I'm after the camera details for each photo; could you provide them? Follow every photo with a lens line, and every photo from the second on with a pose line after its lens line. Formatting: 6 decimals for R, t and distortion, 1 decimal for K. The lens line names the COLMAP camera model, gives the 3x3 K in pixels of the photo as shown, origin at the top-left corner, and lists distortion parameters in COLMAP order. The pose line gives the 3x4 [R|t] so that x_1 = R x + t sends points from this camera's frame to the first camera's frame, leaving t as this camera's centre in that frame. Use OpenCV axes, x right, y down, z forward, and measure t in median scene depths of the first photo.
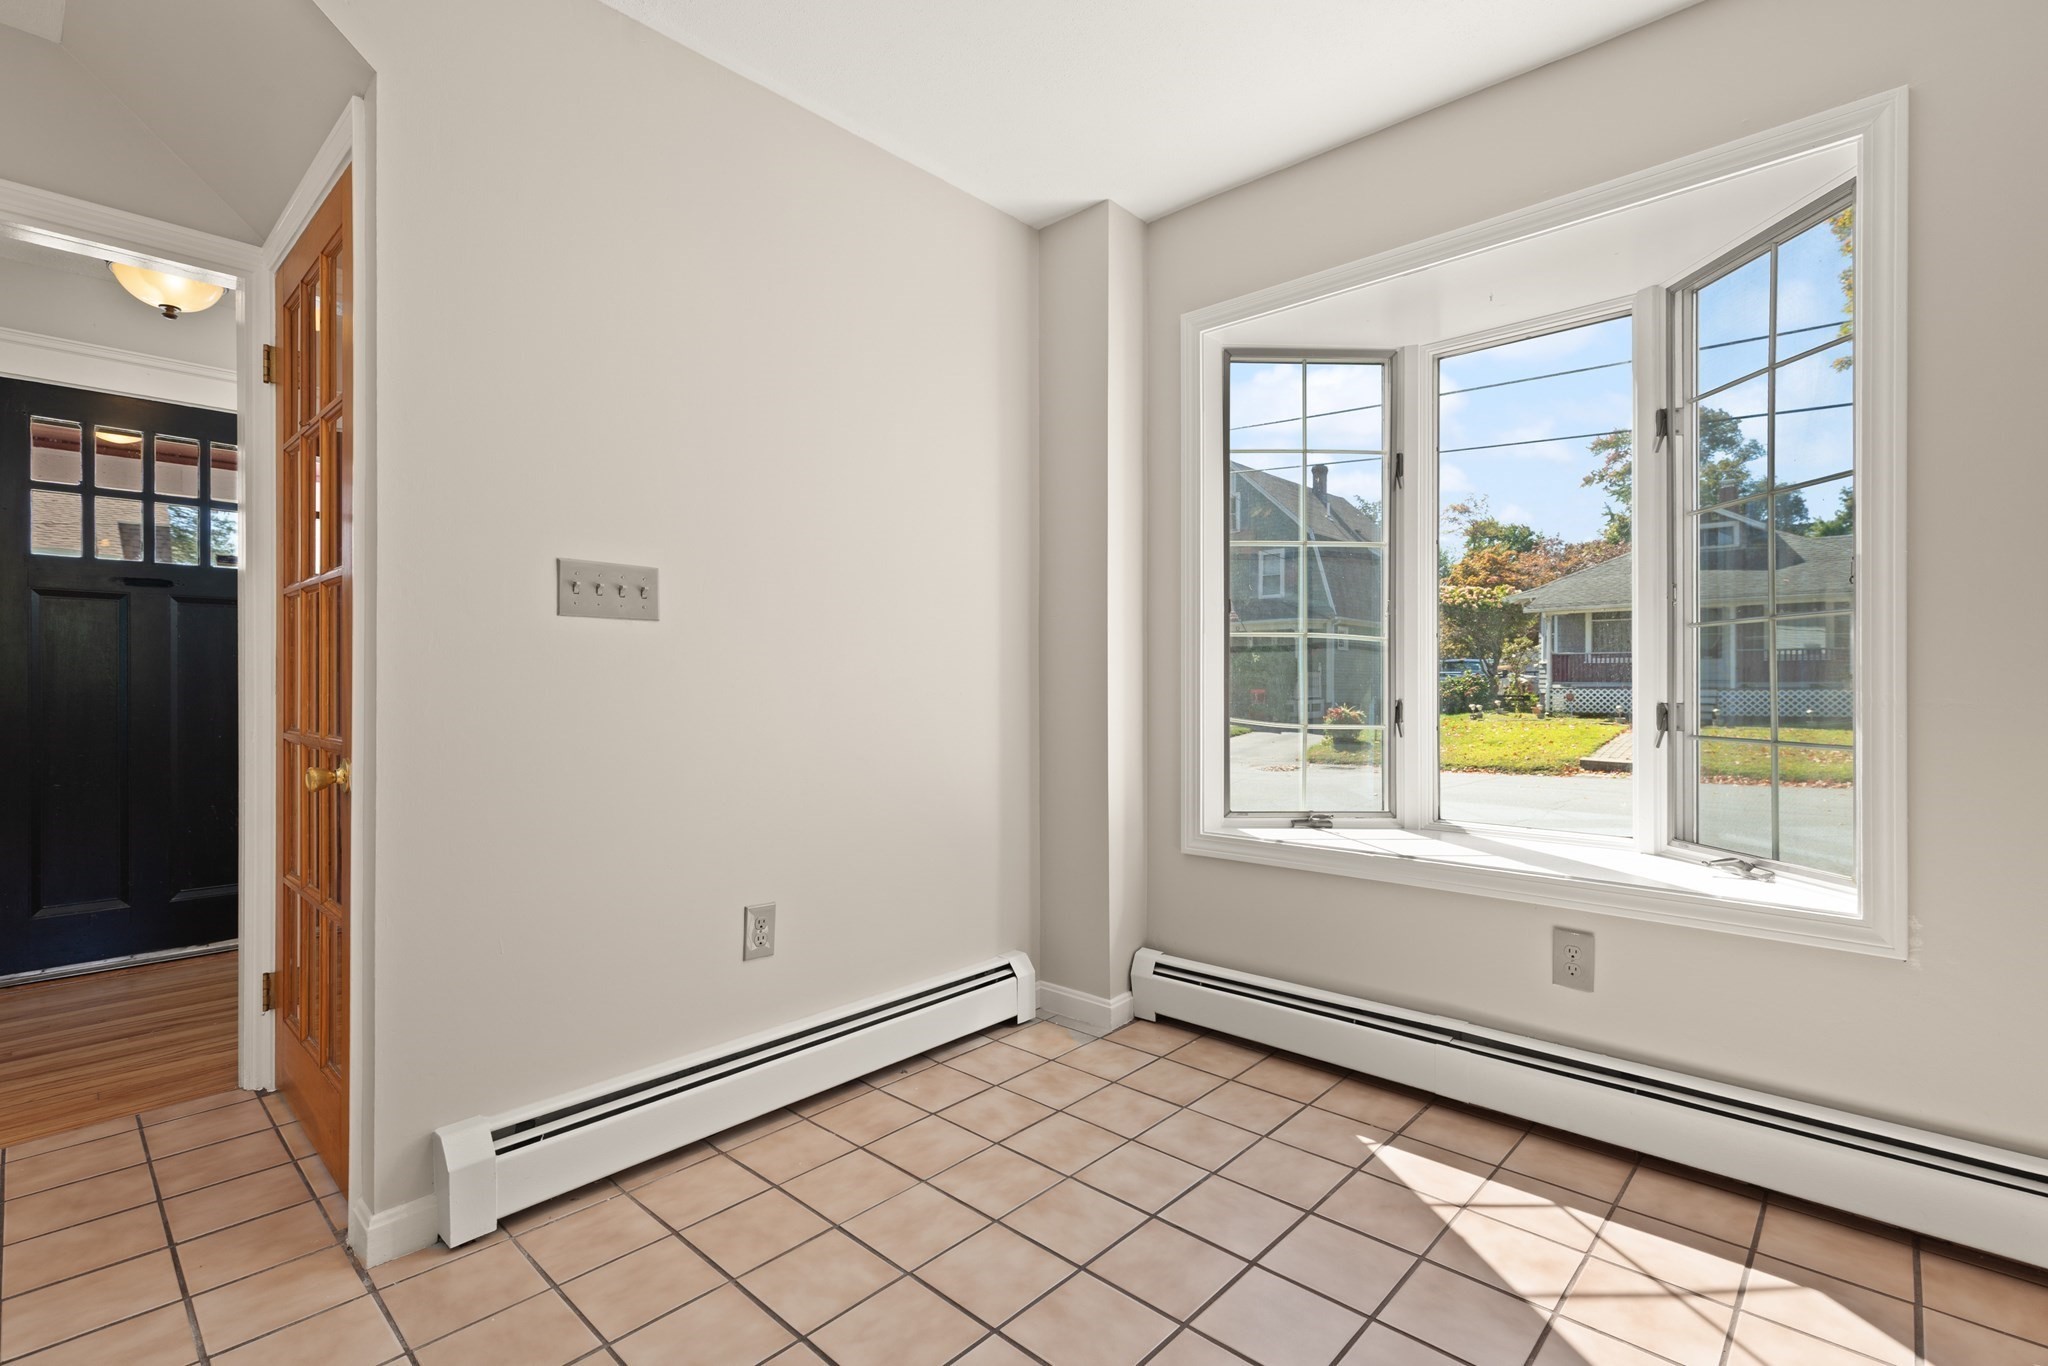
lens RADIAL K [[951.8, 0, 1024.0], [0, 951.8, 683.0], [0, 0, 1]] dist [0.003242, 0.000804]
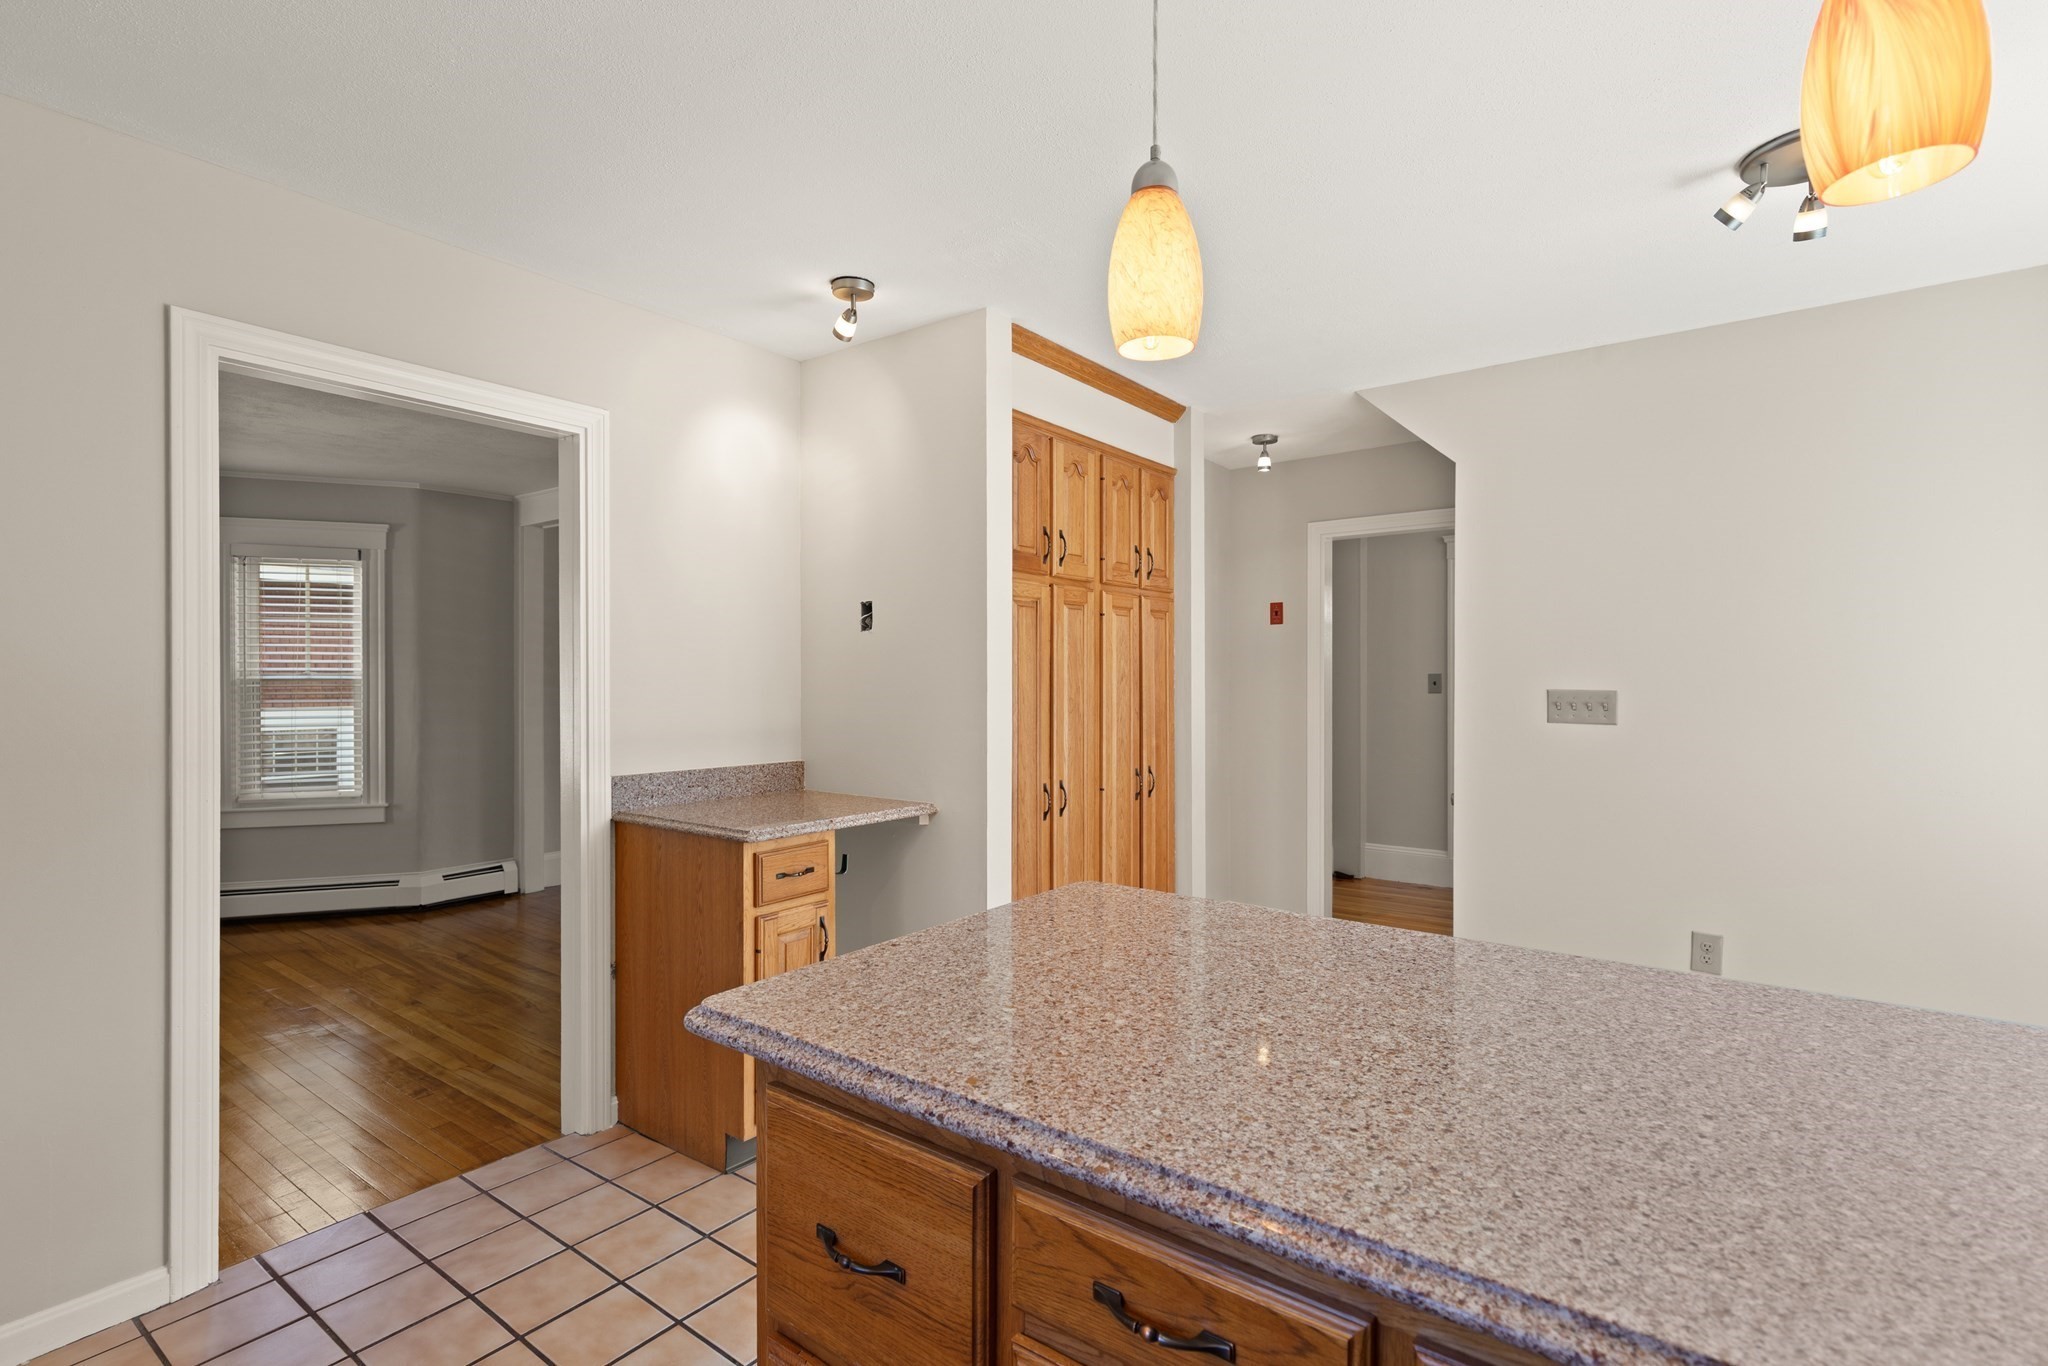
lens RADIAL K [[951.8, 0, 1024.0], [0, 951.8, 683.0], [0, 0, 1]] dist [0.003242, 0.000804]
pose [[0.114191, 0.004560, -0.993448, 1.094444], [0.000580, 0.999989, 0.004656, -0.147605], [0.993459, -0.001108, 0.114187, -0.142590]]
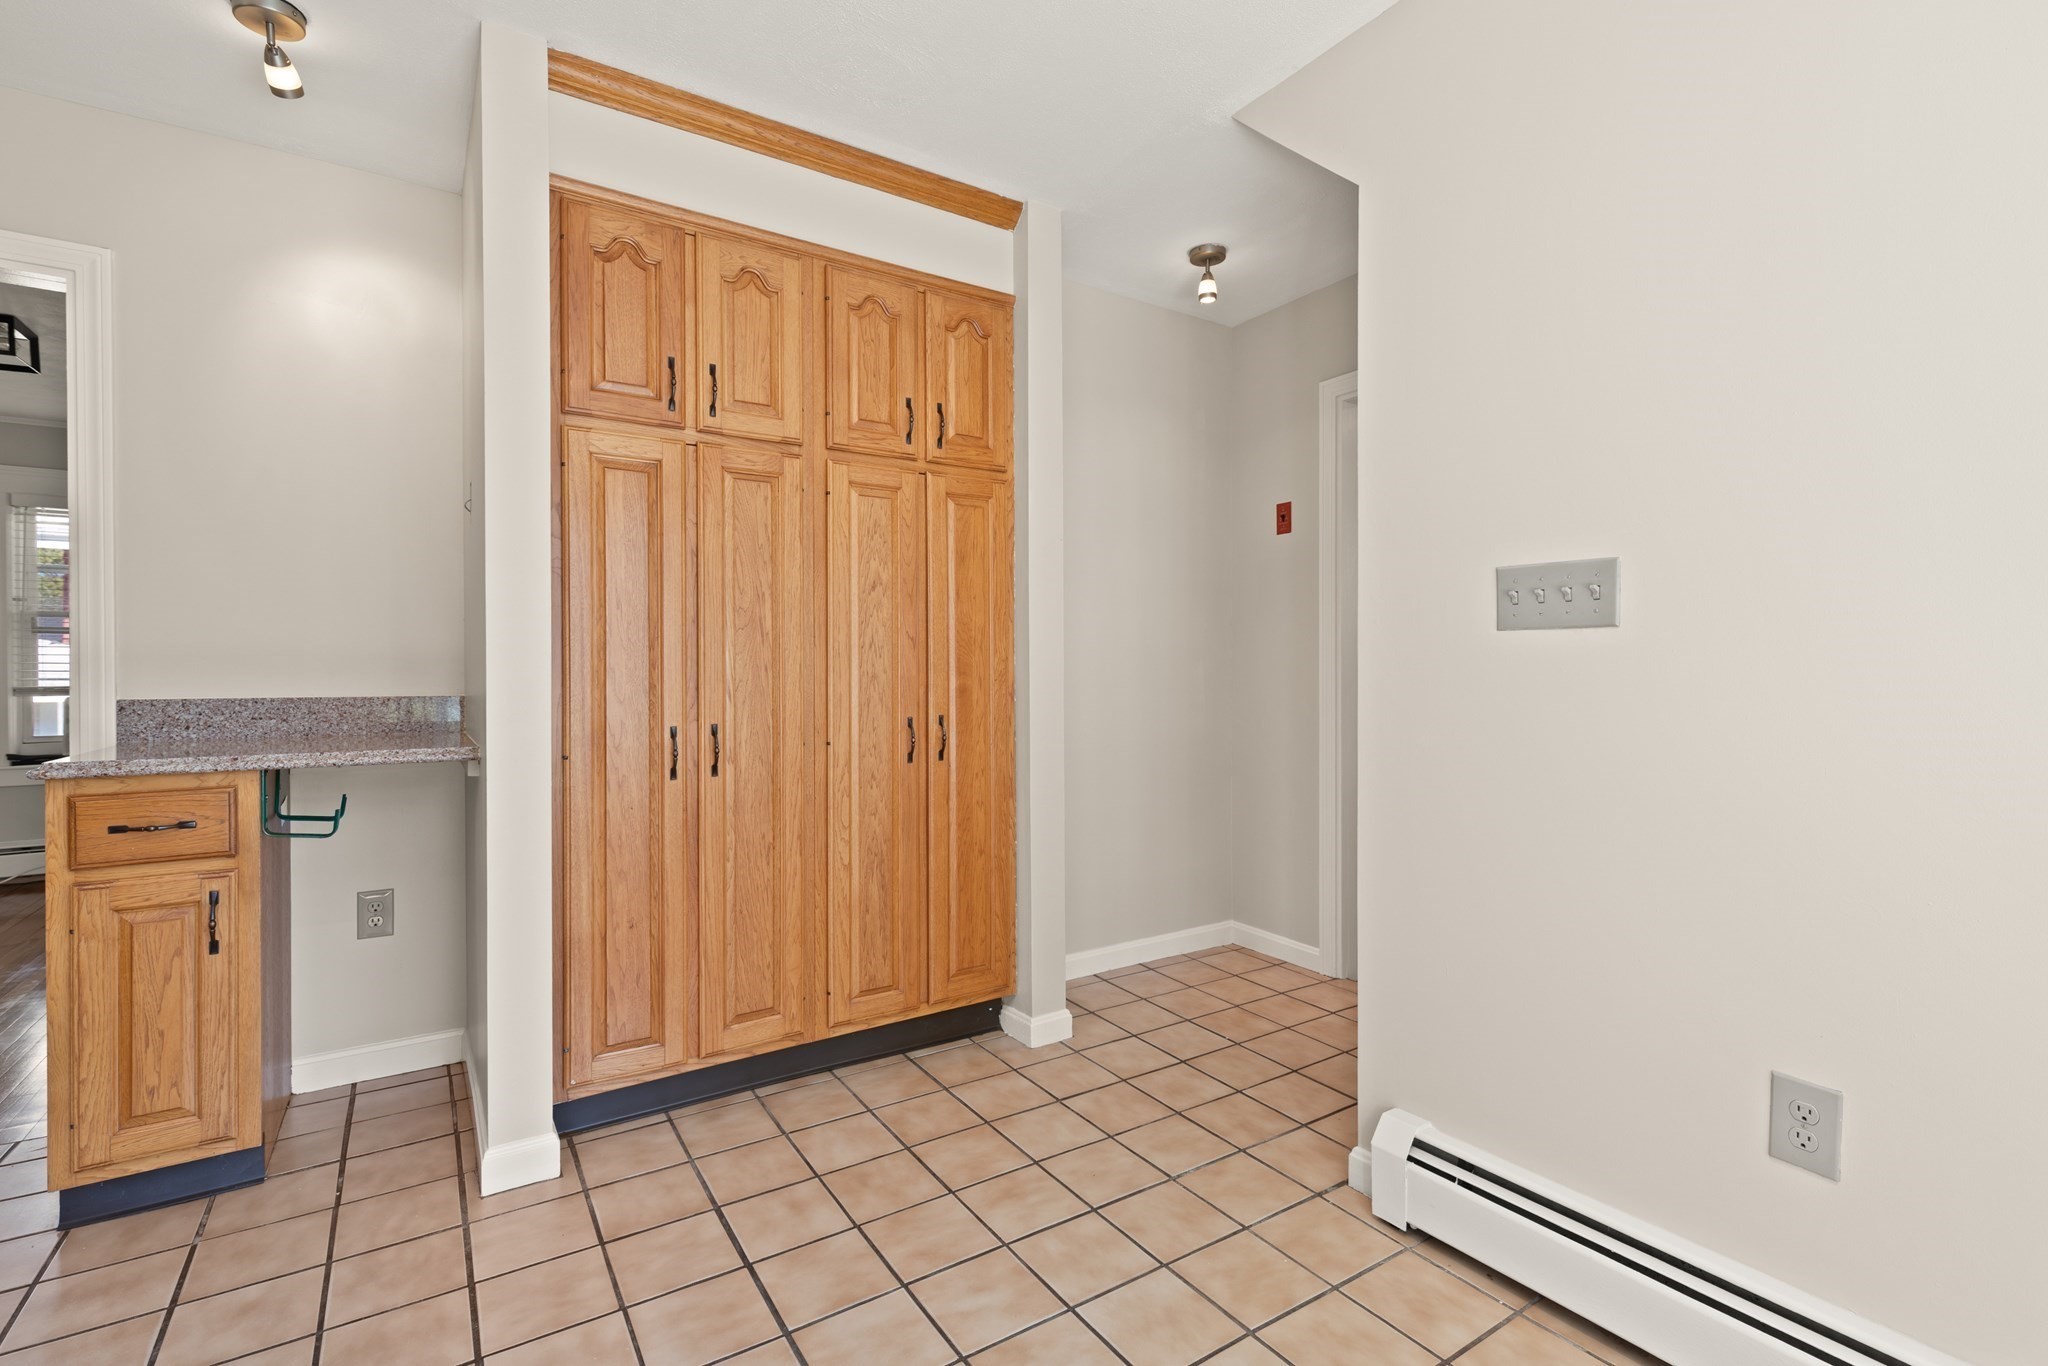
lens RADIAL K [[932.7, 0, 1032.0], [0, 932.7, 672.2], [0, 0, 1]] dist [0.003660, 0.000502]
pose [[-0.225380, -0.001354, -0.974270, 0.469487], [0.002972, 0.999993, -0.002077, -0.029840], [0.974266, -0.003364, -0.225375, 0.744457]]
